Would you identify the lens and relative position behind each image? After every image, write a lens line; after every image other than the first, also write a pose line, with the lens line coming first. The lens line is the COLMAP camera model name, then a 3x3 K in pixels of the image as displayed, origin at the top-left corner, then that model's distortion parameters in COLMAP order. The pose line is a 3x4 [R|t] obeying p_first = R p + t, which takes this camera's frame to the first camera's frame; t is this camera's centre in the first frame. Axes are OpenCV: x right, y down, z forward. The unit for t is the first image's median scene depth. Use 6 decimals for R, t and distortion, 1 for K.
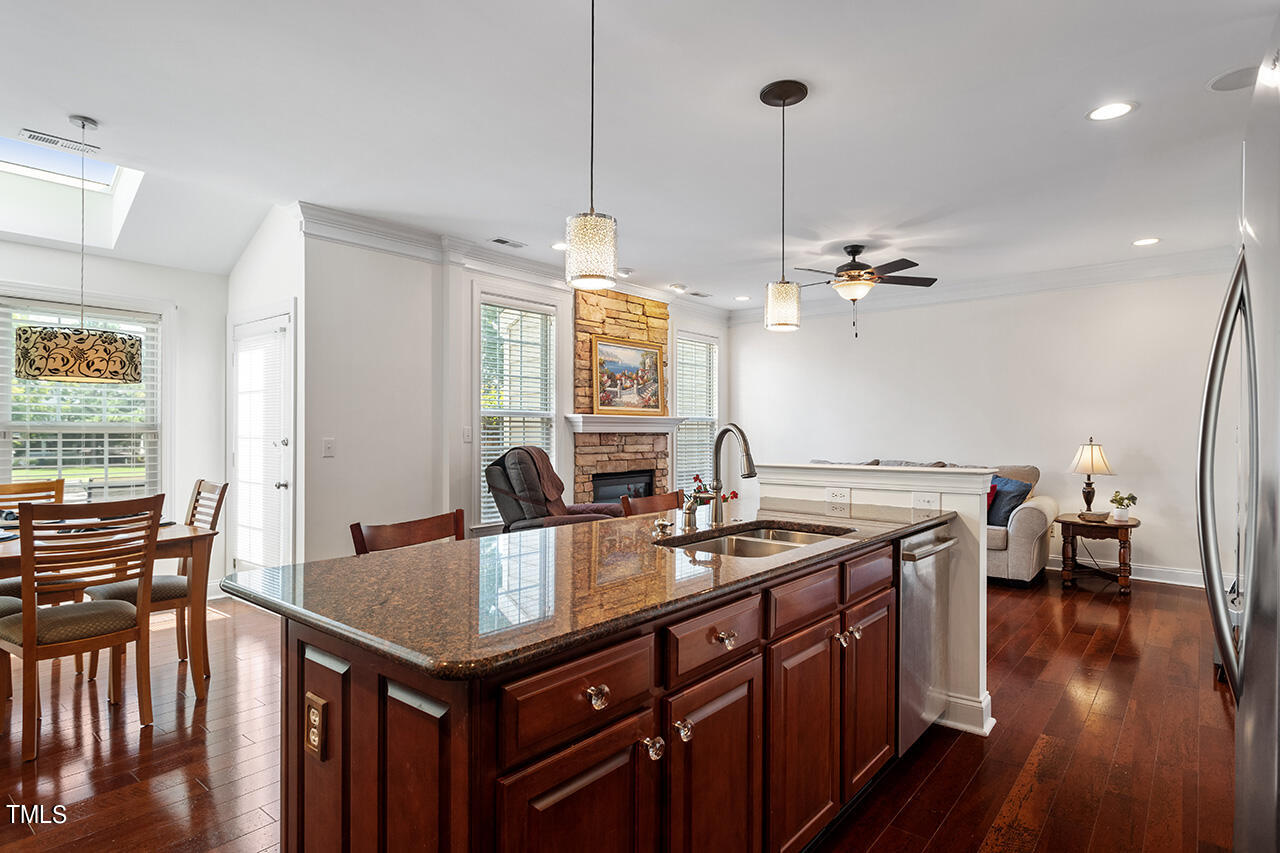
lens RADIAL K [[682.6, 0, 644.7], [0, 682.6, 425.4], [0, 0, 1]] dist [0.000196, 0.005522]
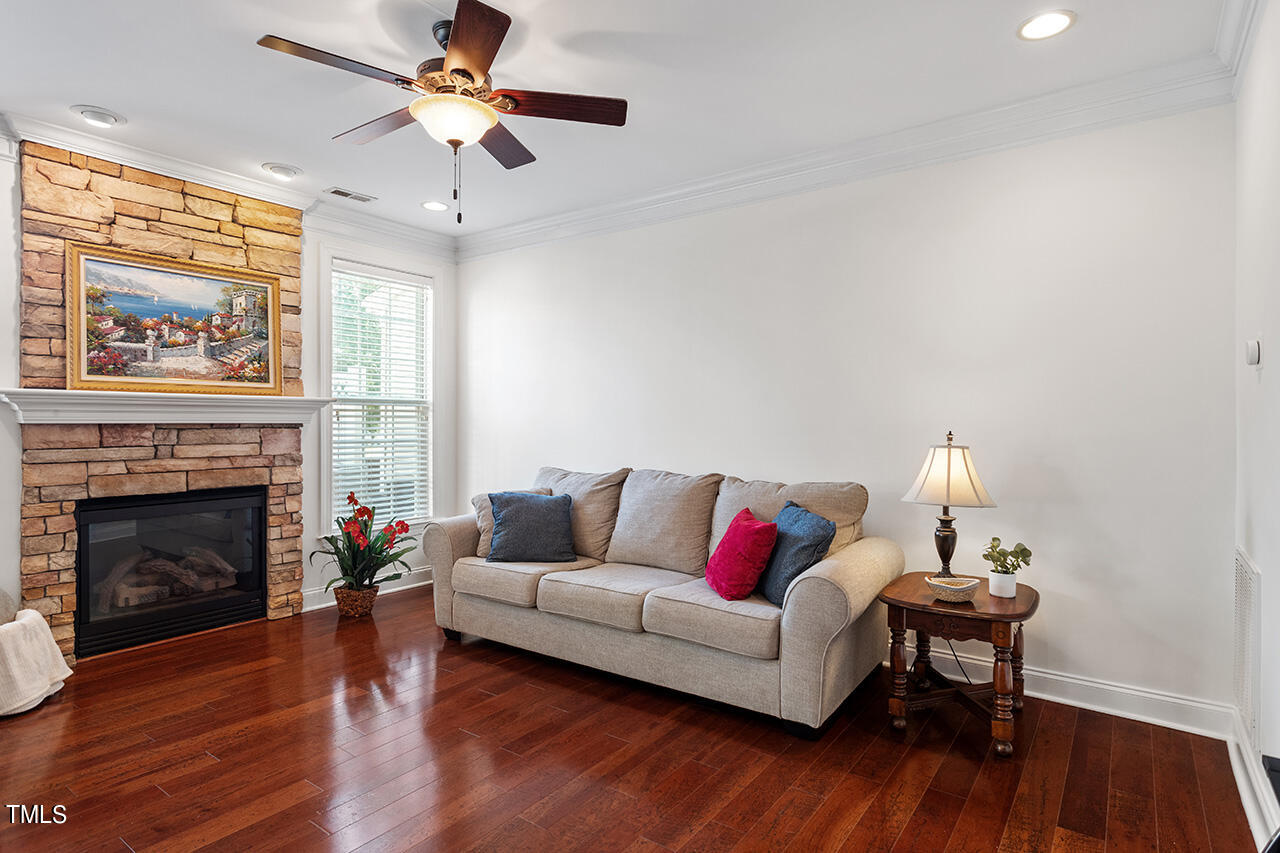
lens RADIAL K [[682.6, 0, 642.1], [0, 682.6, 423.6], [0, 0, 1]] dist [0.000196, 0.005522]
pose [[0.998967, -0.000013, 0.045444, 0.342779], [-0.000484, 0.999940, 0.010923, 0.004266], [-0.045441, -0.010933, 0.998907, 0.426622]]
